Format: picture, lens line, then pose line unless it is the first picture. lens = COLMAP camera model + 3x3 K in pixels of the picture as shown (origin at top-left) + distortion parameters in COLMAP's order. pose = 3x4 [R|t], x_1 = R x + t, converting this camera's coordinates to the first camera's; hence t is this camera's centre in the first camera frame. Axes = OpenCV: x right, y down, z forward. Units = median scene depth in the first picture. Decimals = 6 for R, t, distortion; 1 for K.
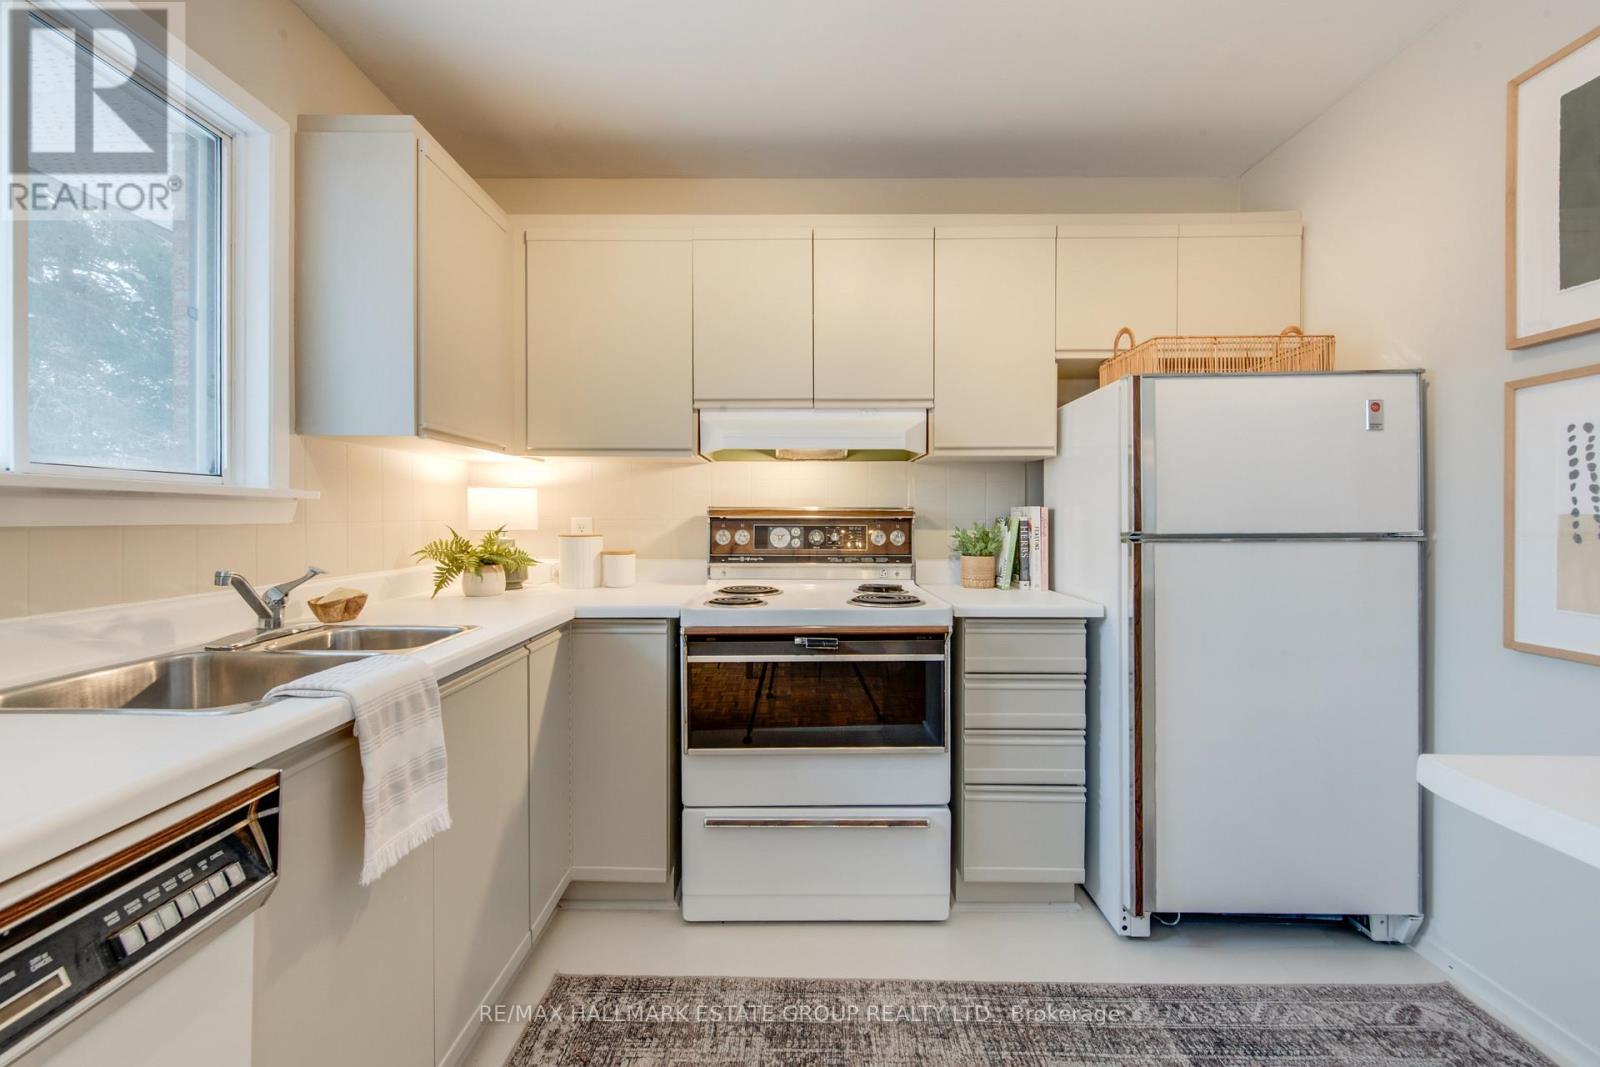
lens RADIAL K [[646.5, 0, 796.5], [0, 646.5, 523.6], [0, 0, 1]] dist [0.011171, -0.005144]
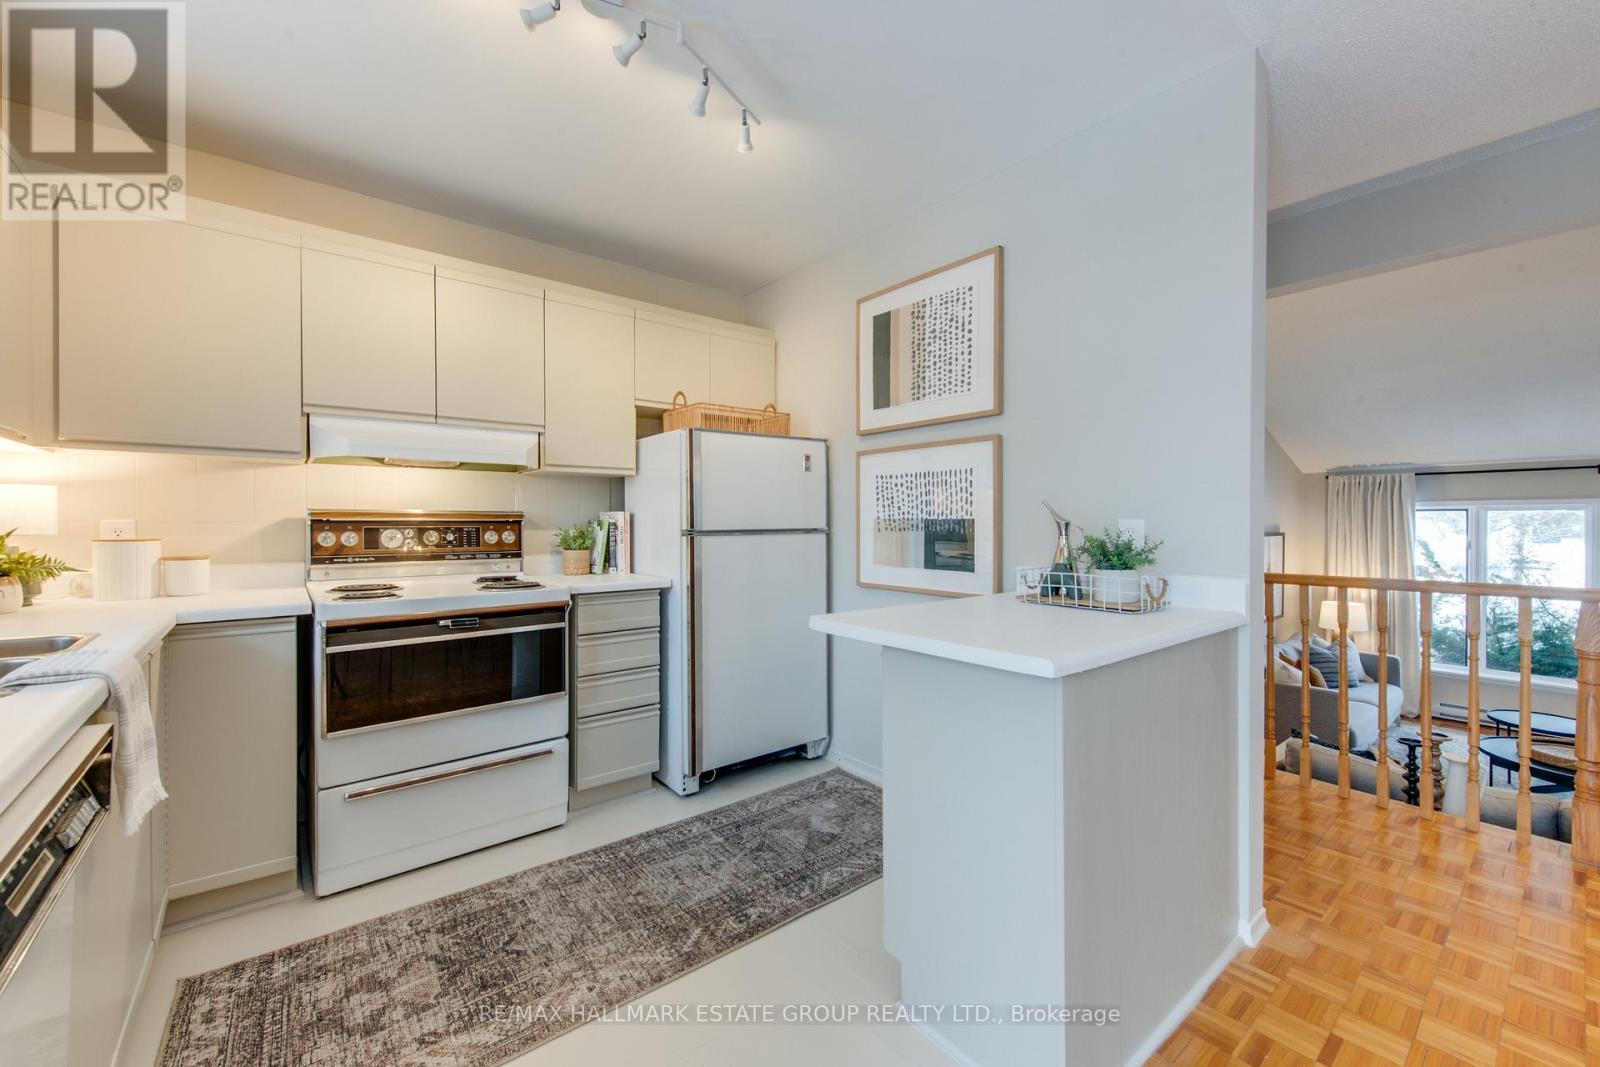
lens RADIAL K [[648.7, 0, 796.1], [0, 648.7, 521.0], [0, 0, 1]] dist [-0.000048, -0.000173]
pose [[0.775407, -0.000598, 0.631462, -0.237731], [0.005727, 0.999965, -0.006086, 0.003792], [-0.631436, 0.008336, 0.775383, -0.329795]]
